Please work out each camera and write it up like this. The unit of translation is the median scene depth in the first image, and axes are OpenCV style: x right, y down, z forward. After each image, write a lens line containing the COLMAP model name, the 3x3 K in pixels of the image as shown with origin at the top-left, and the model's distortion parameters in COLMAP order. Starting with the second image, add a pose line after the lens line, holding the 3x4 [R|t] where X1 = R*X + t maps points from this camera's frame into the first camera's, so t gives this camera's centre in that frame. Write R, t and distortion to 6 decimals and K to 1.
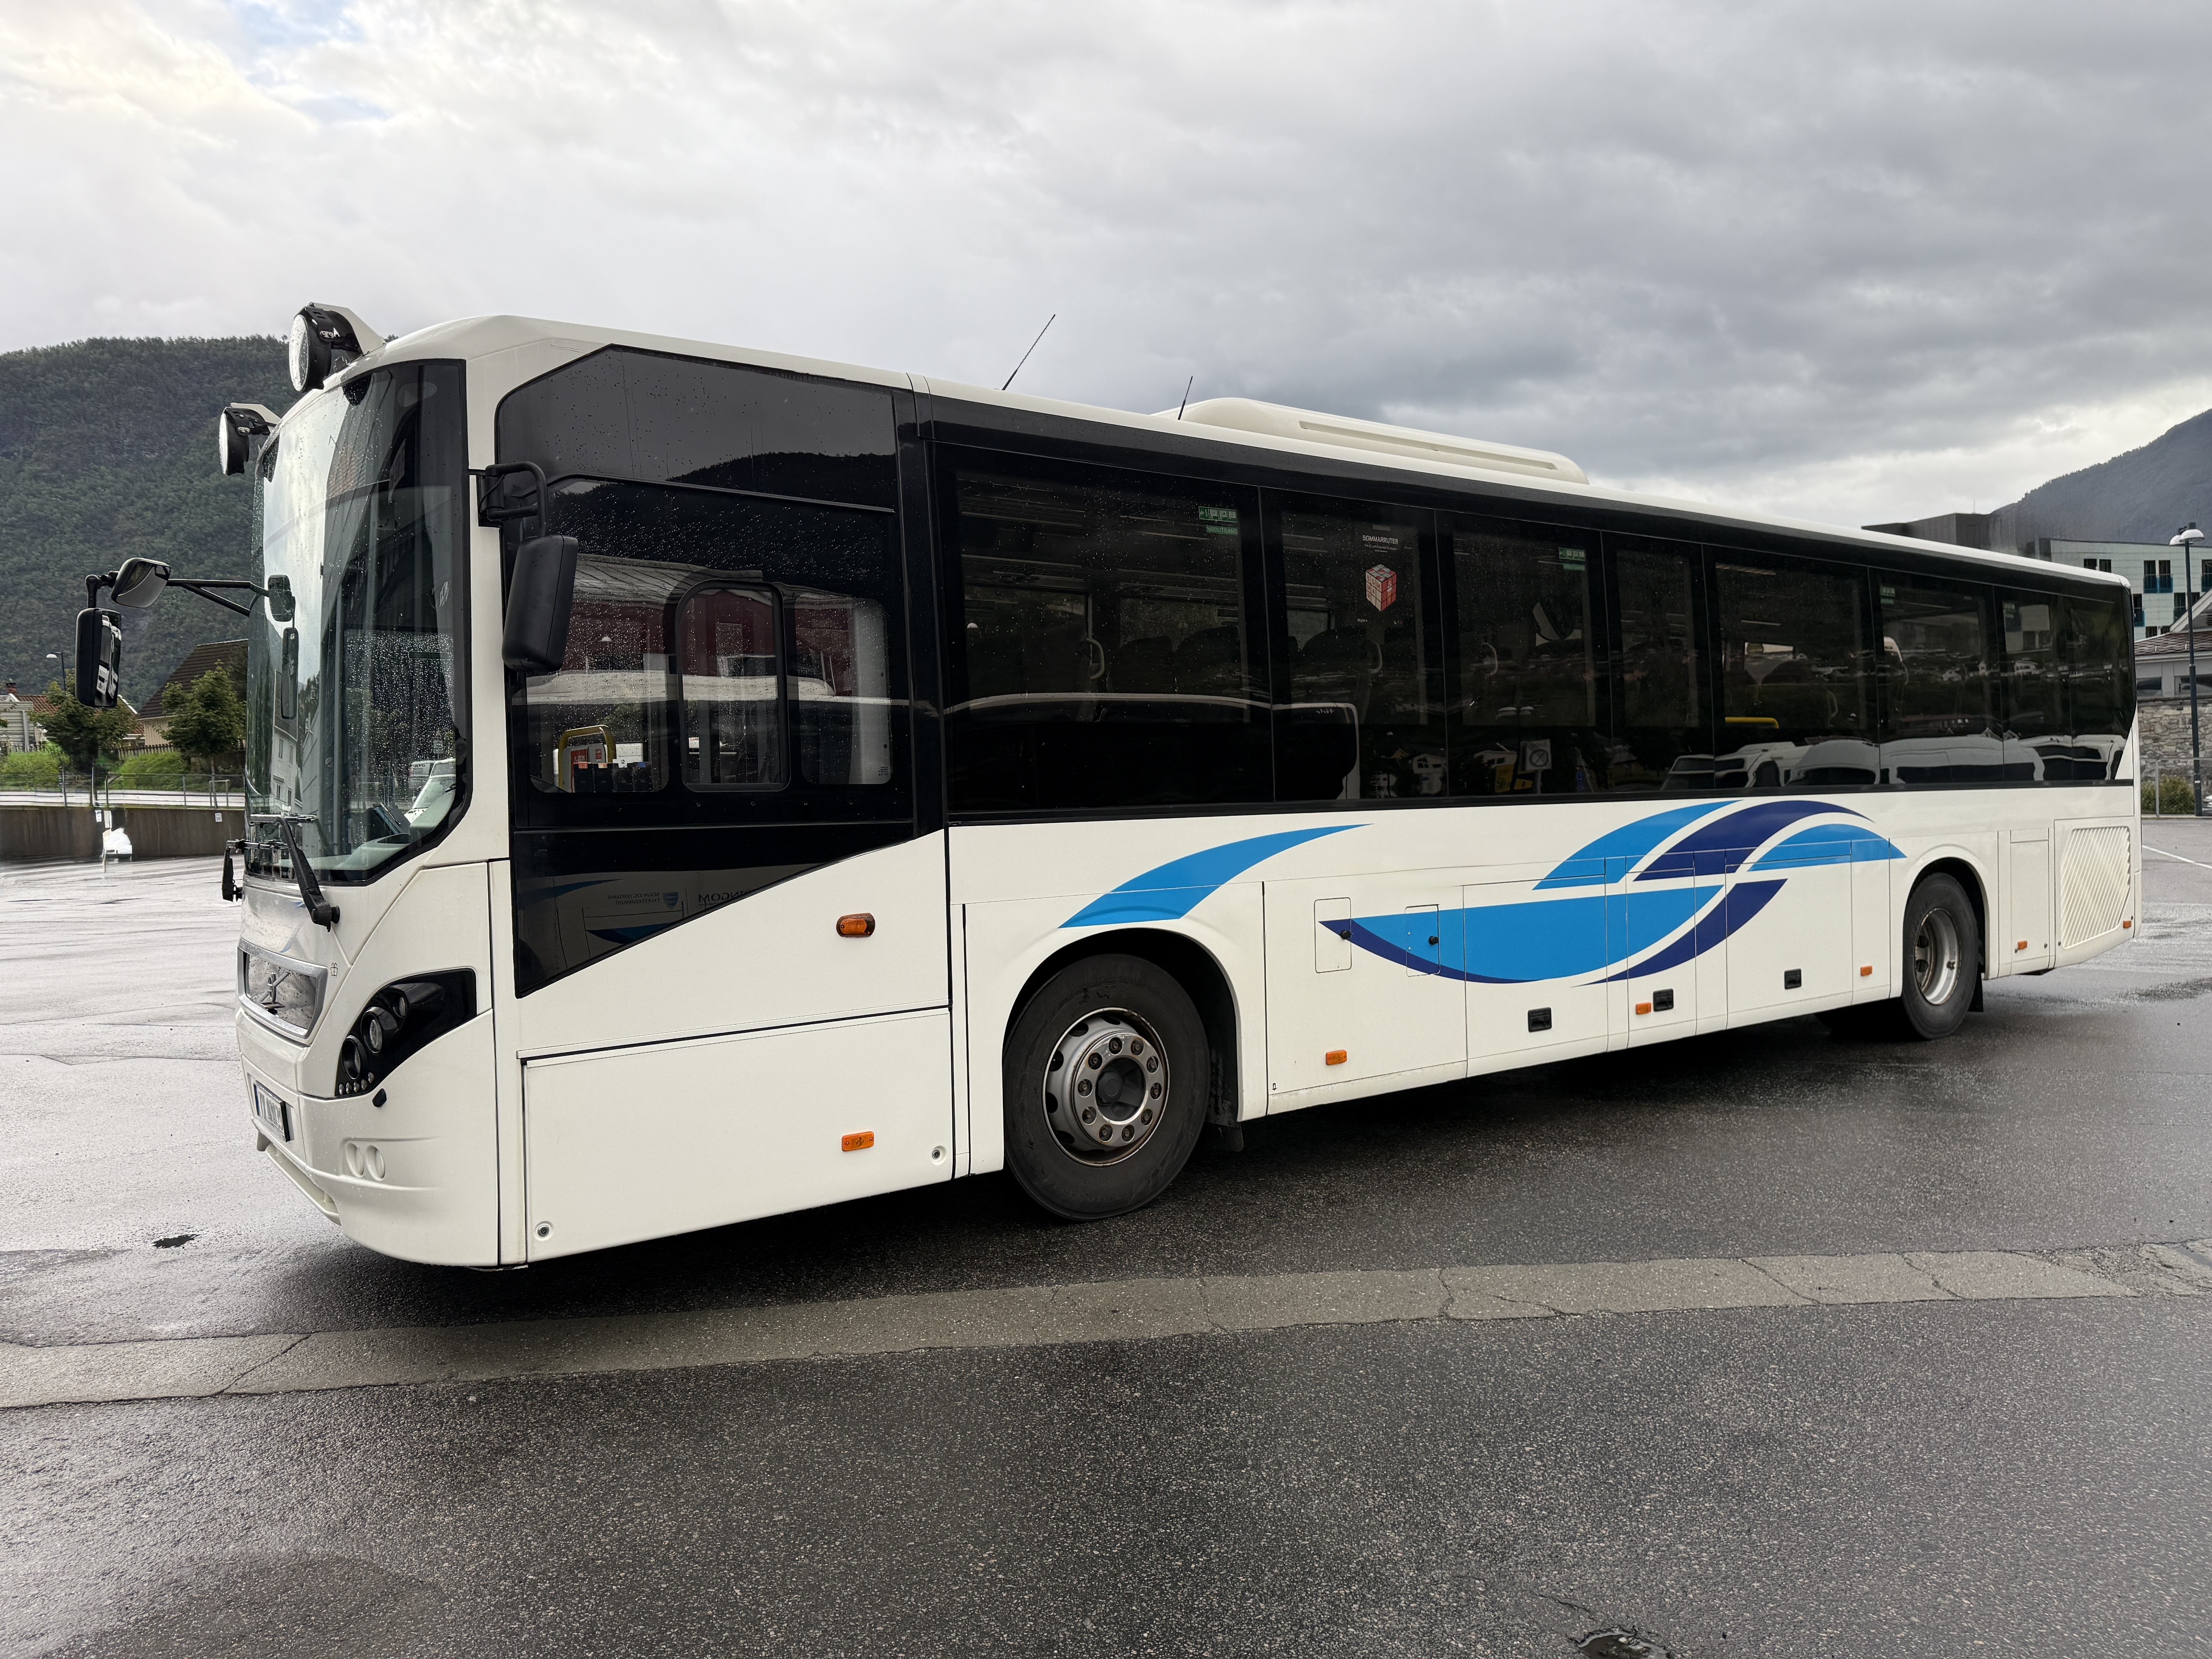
lens RADIAL K [[1429.5, 0, 1164.2], [0, 1429.5, 825.0], [0, 0, 1]] dist [0.037840, -0.033198]
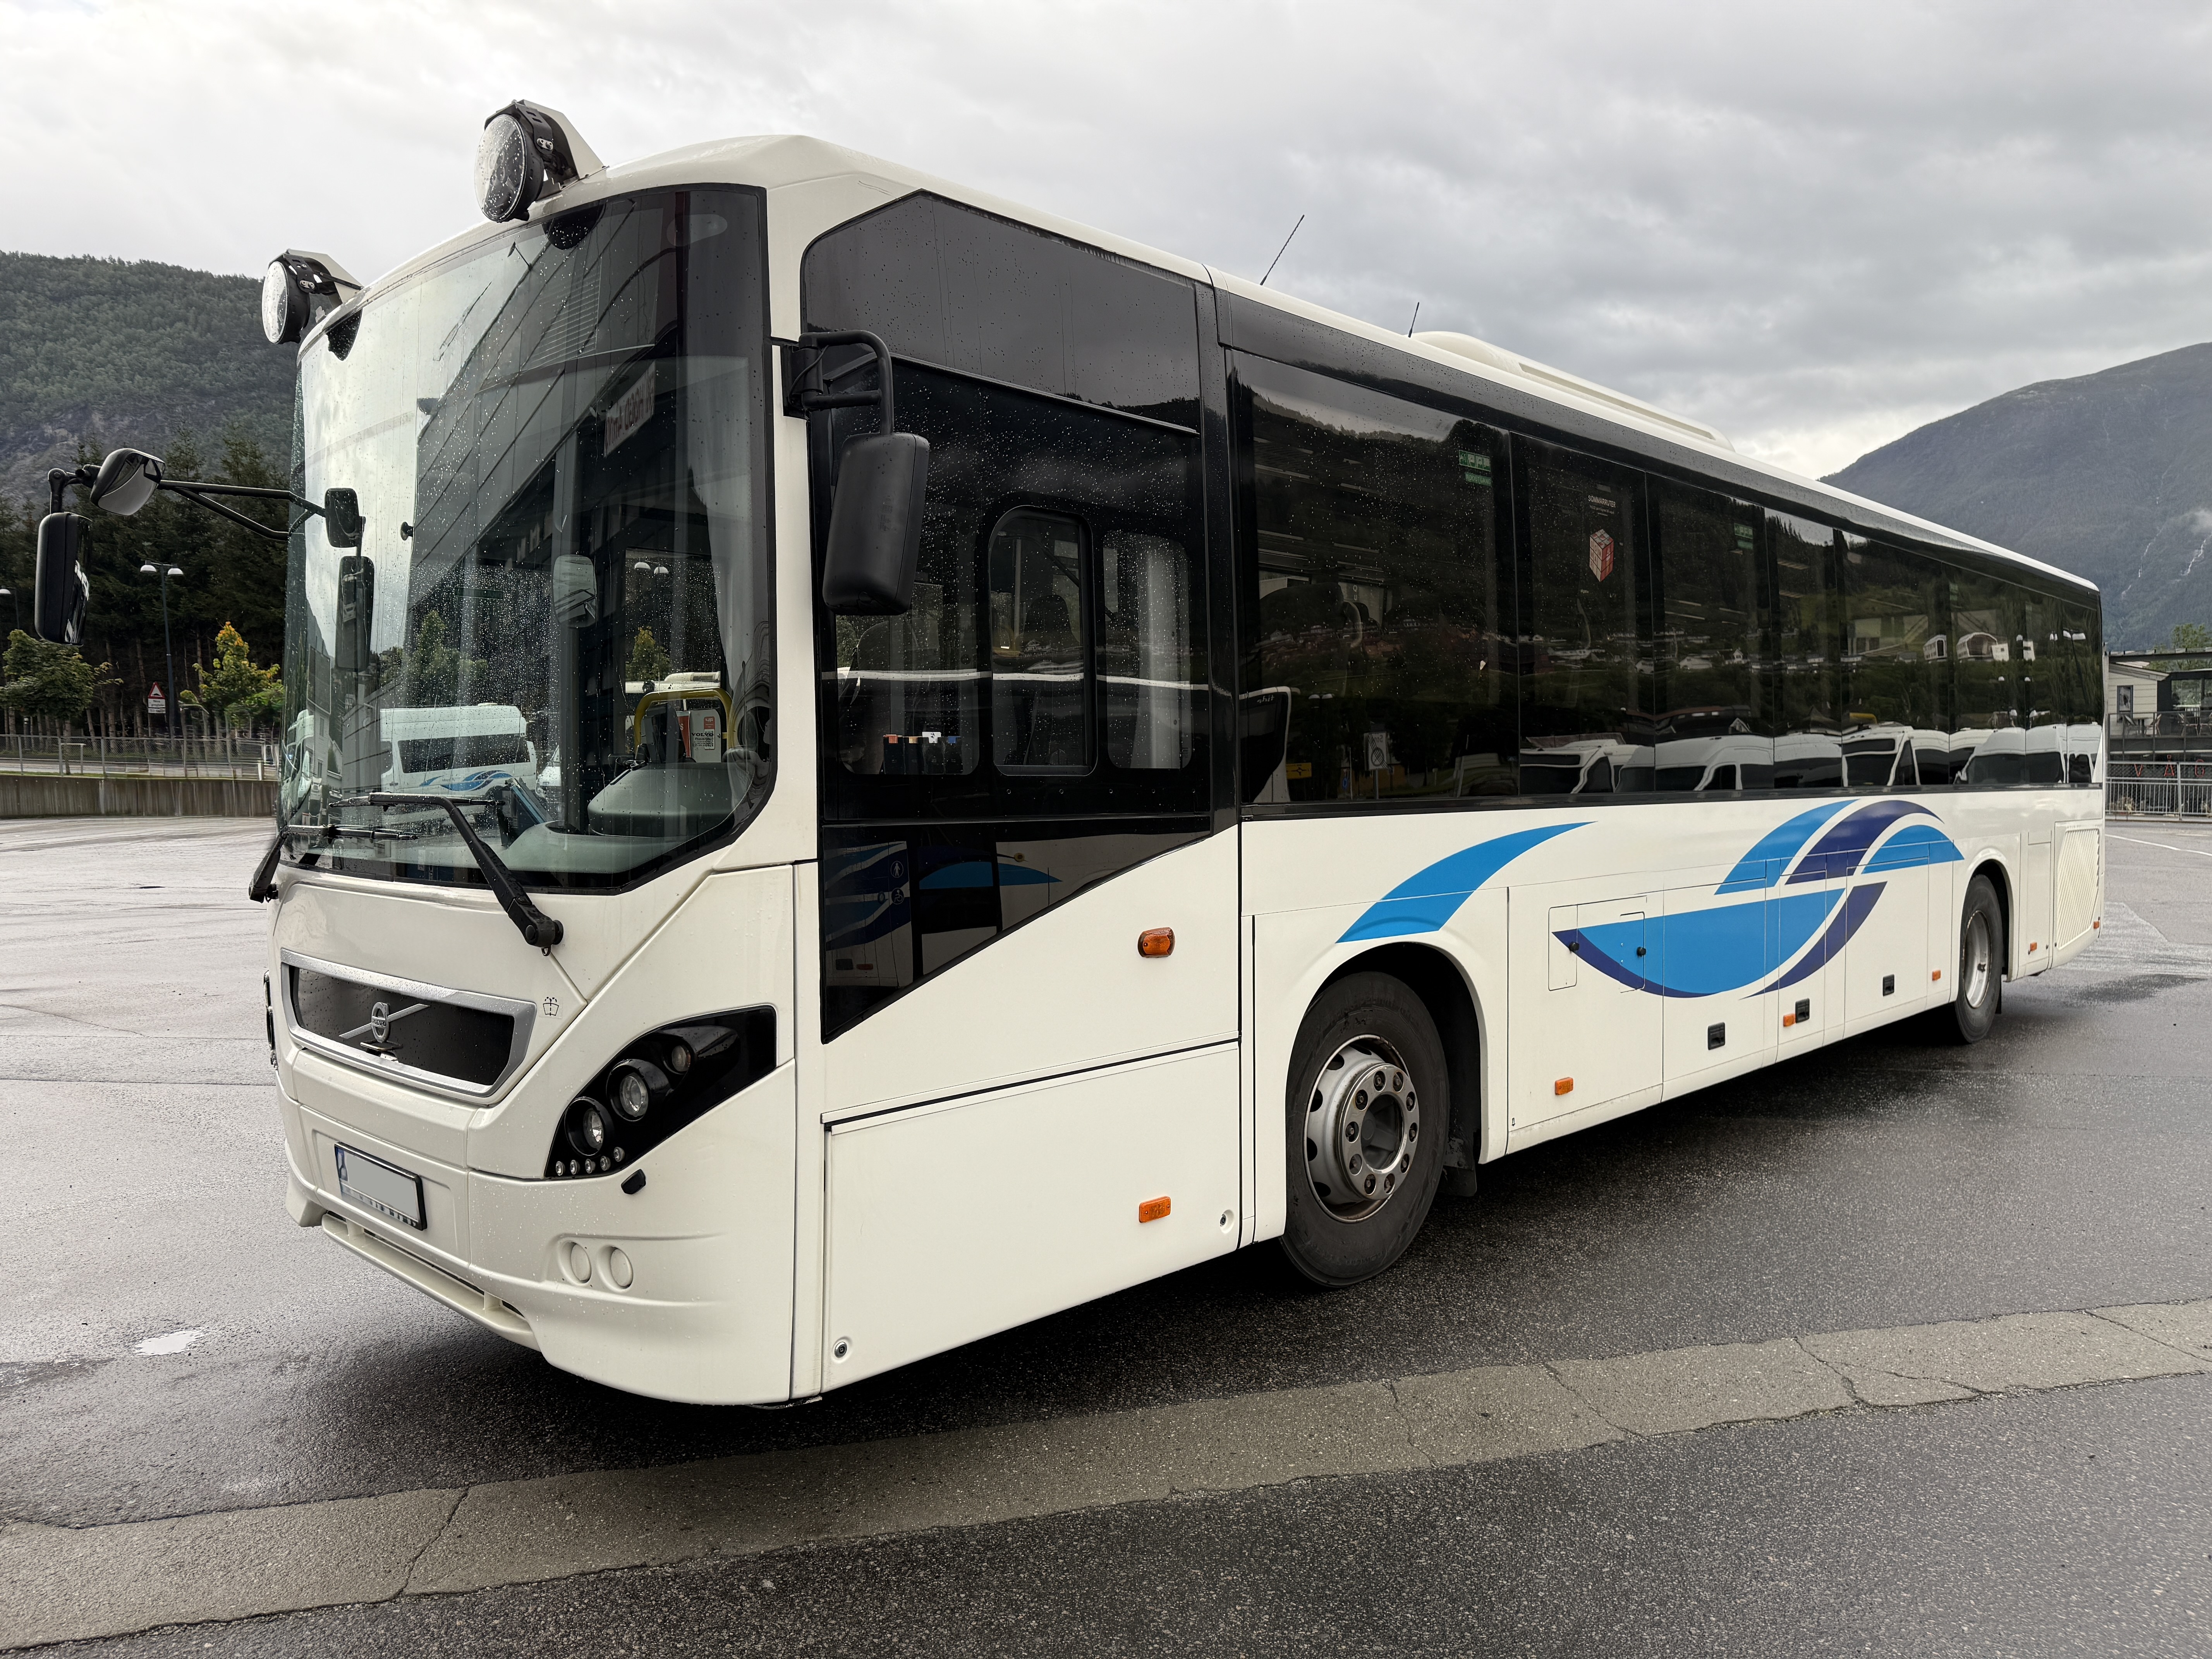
lens RADIAL K [[1427.5, 0, 1110.6], [0, 1427.5, 814.8], [0, 0, 1]] dist [0.002808, 0.001617]
pose [[0.990190, 0.014714, 0.138952, -0.307782], [-0.015398, 0.999874, 0.003854, -0.003930], [-0.138877, -0.005956, 0.990292, 0.184223]]
